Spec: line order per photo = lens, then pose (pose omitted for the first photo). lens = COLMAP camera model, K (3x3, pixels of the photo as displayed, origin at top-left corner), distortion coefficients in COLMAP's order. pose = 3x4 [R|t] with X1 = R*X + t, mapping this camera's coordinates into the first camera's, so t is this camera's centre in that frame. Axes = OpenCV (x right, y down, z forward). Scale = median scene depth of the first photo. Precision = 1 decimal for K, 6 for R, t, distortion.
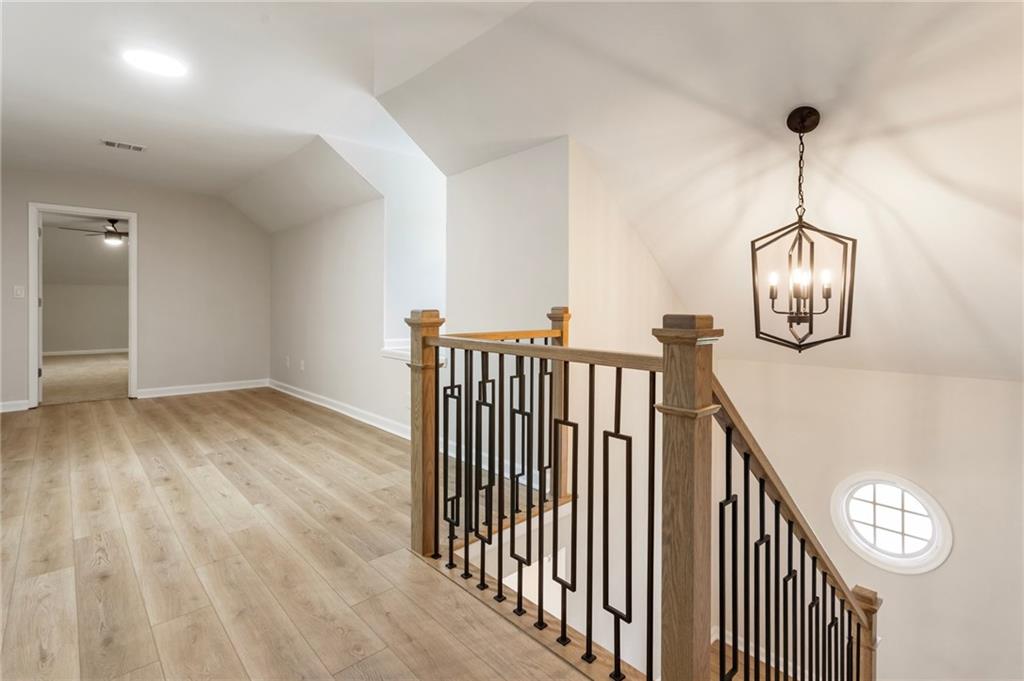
lens RADIAL K [[494.0, 0, 511.2], [0, 494.0, 306.2], [0, 0, 1]] dist [0.000890, -0.000320]
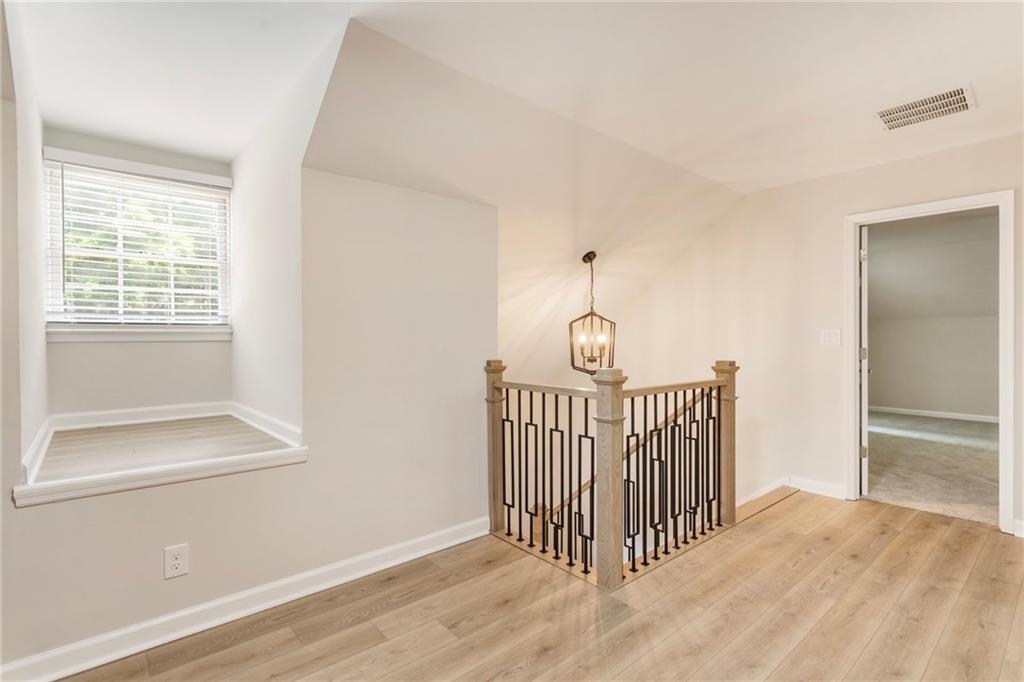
lens RADIAL K [[493.4, 0, 512.0], [0, 493.4, 341.0], [0, 0, 1]] dist [0.000360, 0.000545]
pose [[0.026284, -0.008896, 0.999615, -1.081110], [0.005908, 0.999944, 0.008744, -0.055515], [-0.999637, 0.005676, 0.026335, 0.997349]]
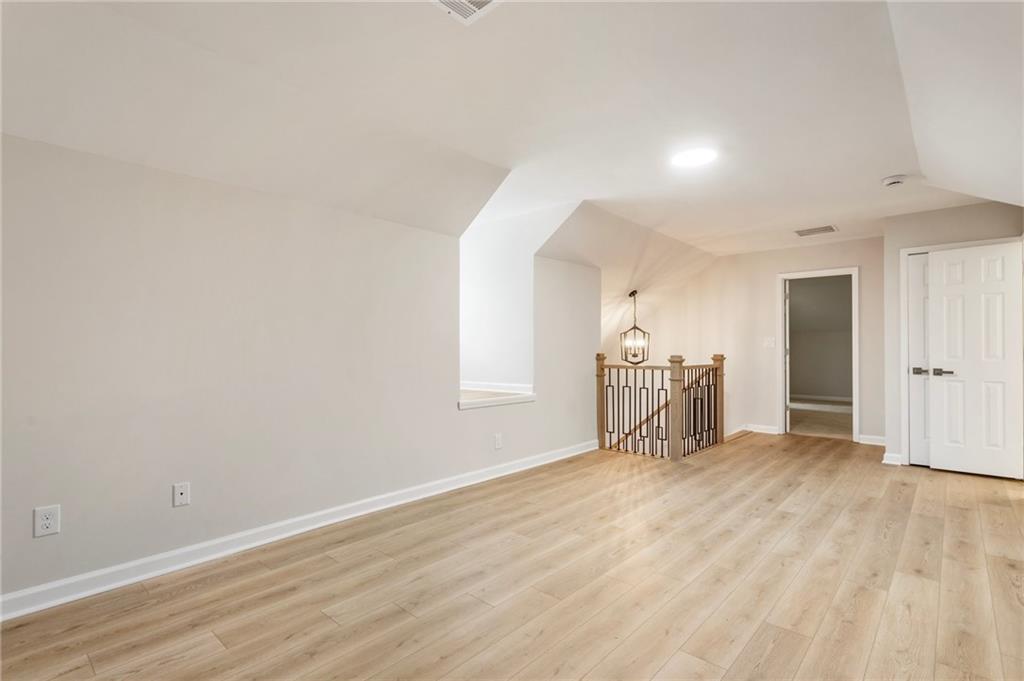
lens RADIAL K [[494.4, 0, 515.0], [0, 494.4, 346.1], [0, 0, 1]] dist [0.000456, -0.000157]
pose [[-0.102723, 0.001610, 0.994709, -2.000355], [0.002080, 0.999997, -0.001404, -0.028778], [-0.994708, 0.001925, -0.102726, 1.661713]]
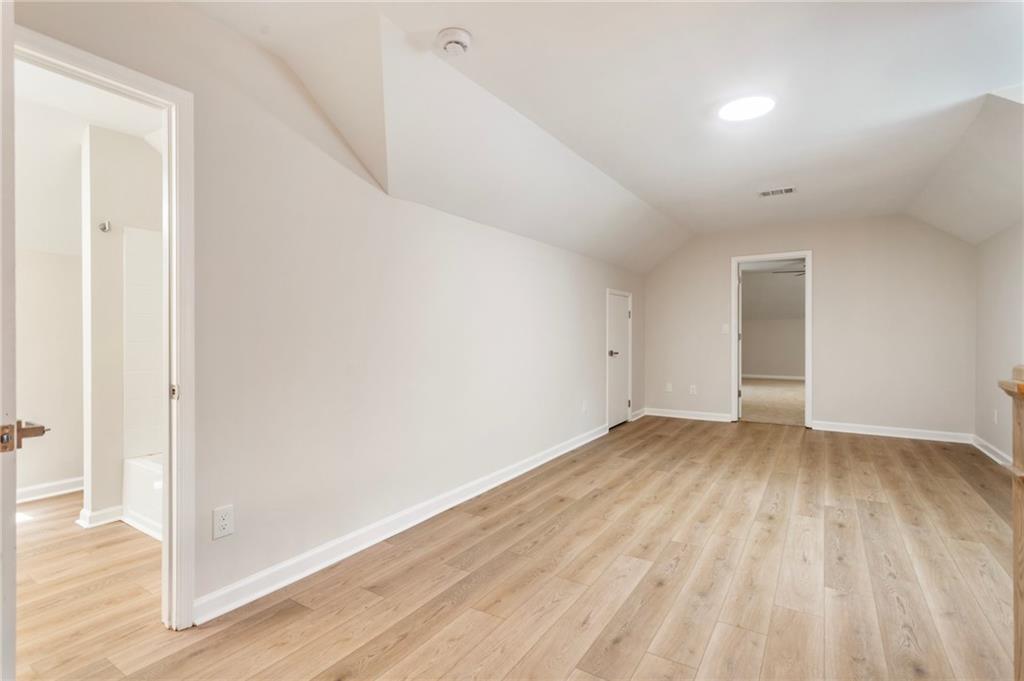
lens RADIAL K [[483.2, 0, 516.8], [0, 483.2, 336.5], [0, 0, 1]] dist [0.002694, 0.000898]
pose [[0.262432, -0.000262, -0.964951, 0.133490], [0.002938, 0.999996, 0.000527, -0.021616], [0.964946, -0.002973, 0.262431, 0.296752]]
